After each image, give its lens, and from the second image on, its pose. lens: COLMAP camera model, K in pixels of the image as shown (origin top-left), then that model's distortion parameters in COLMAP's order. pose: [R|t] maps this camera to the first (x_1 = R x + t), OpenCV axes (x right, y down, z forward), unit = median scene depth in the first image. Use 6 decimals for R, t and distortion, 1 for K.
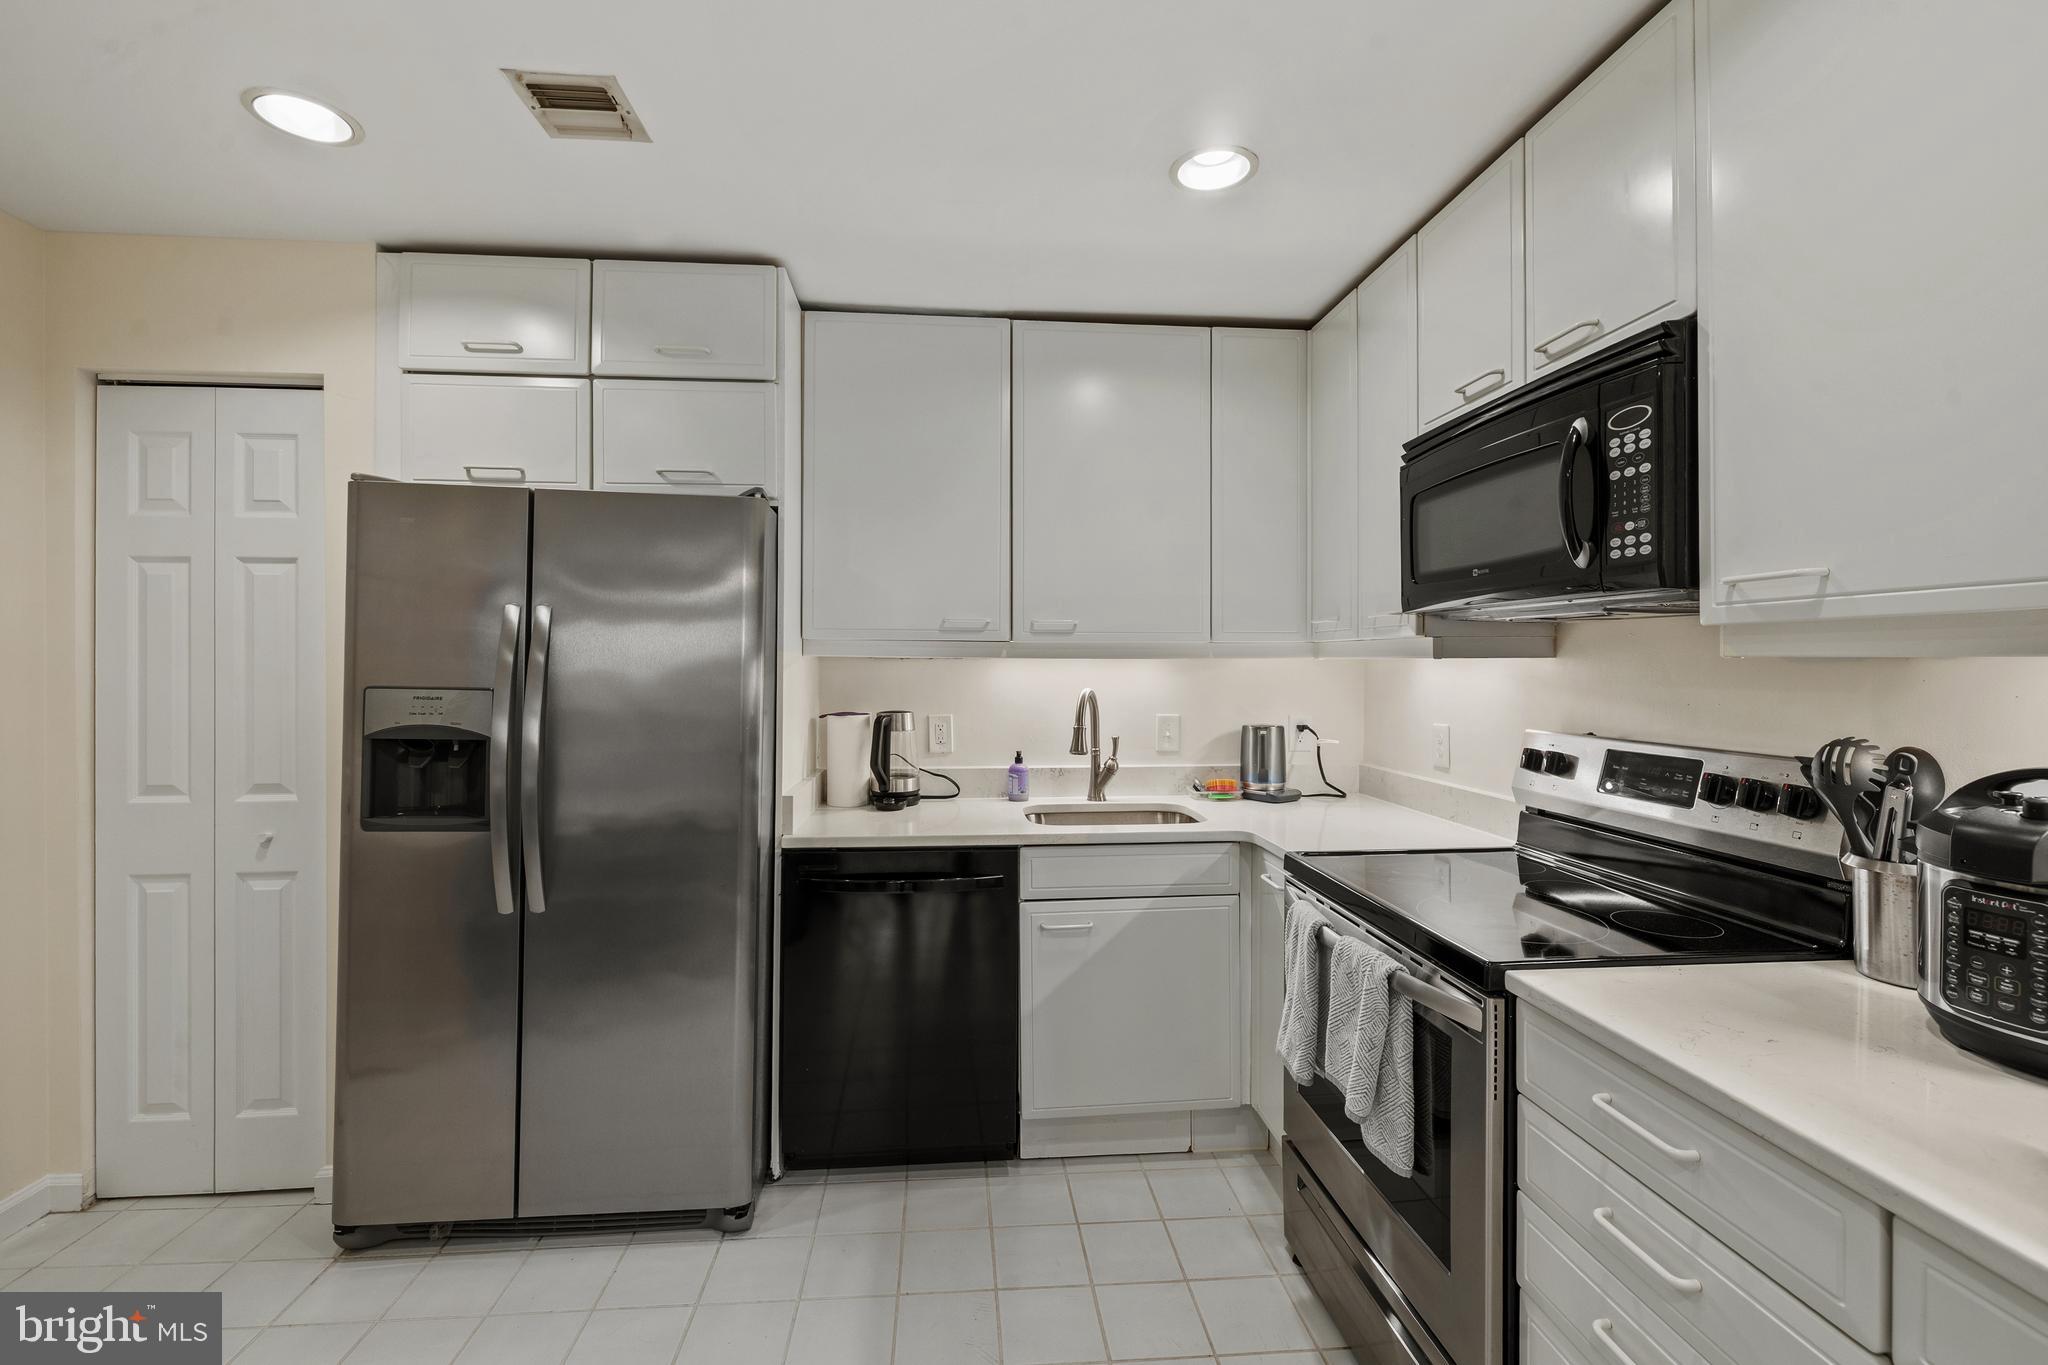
lens RADIAL K [[882.1, 0, 1022.0], [0, 882.1, 659.3], [0, 0, 1]] dist [0.000495, 0.000420]
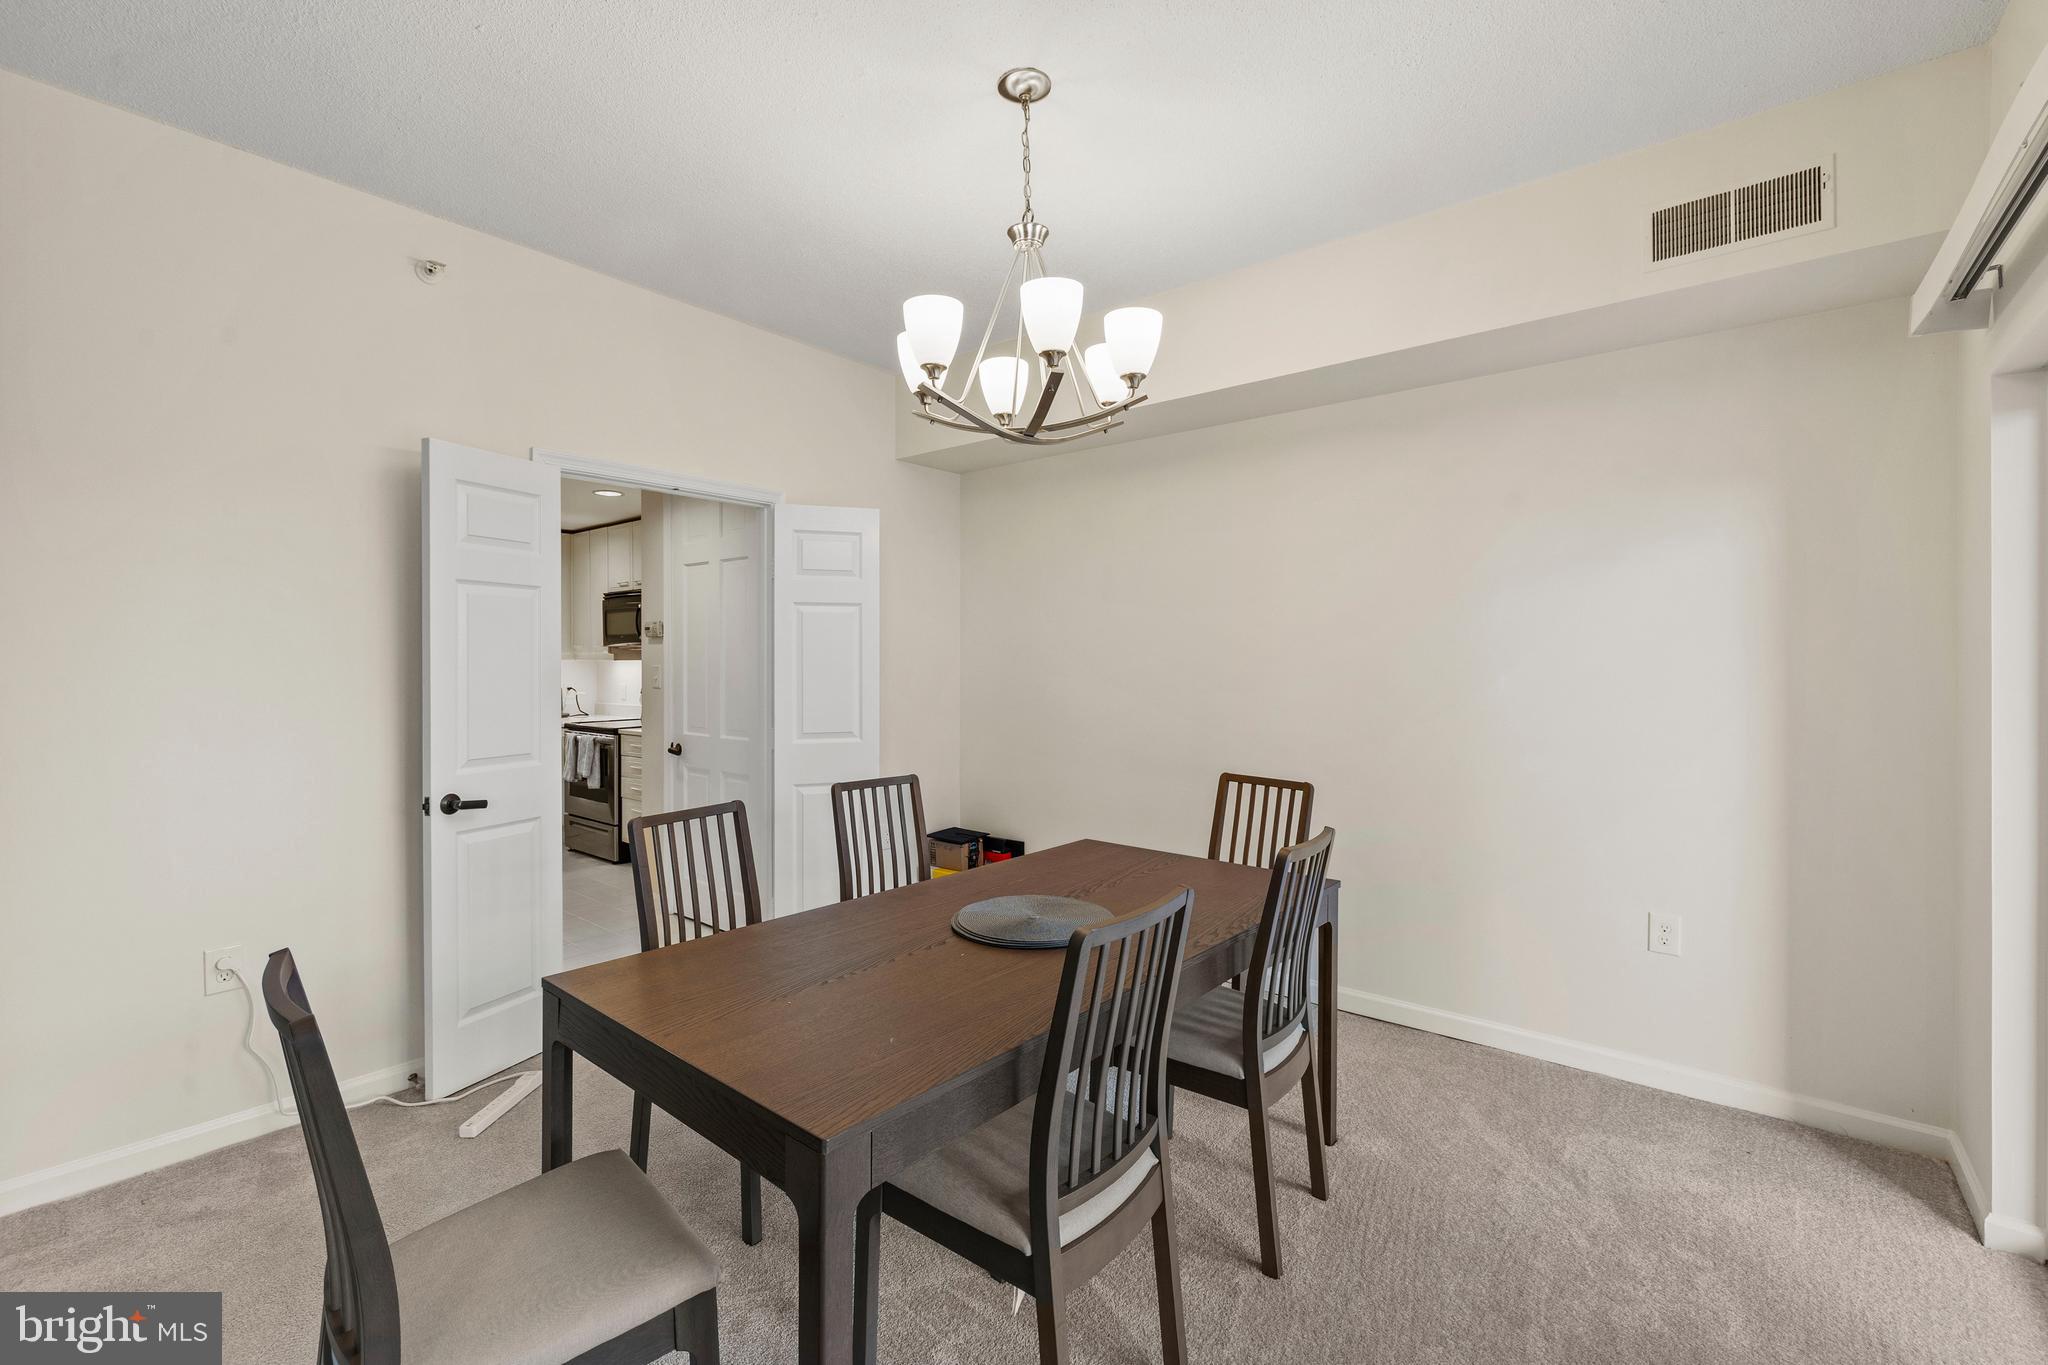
lens RADIAL K [[861.9, 0, 1024.1], [0, 861.9, 665.3], [0, 0, 1]] dist [-0.000543, -0.000151]
pose [[0.699869, -0.008028, 0.714226, -1.075413], [0.001156, 0.999948, 0.010106, -0.020216], [-0.714270, -0.006247, 0.699842, -3.339695]]
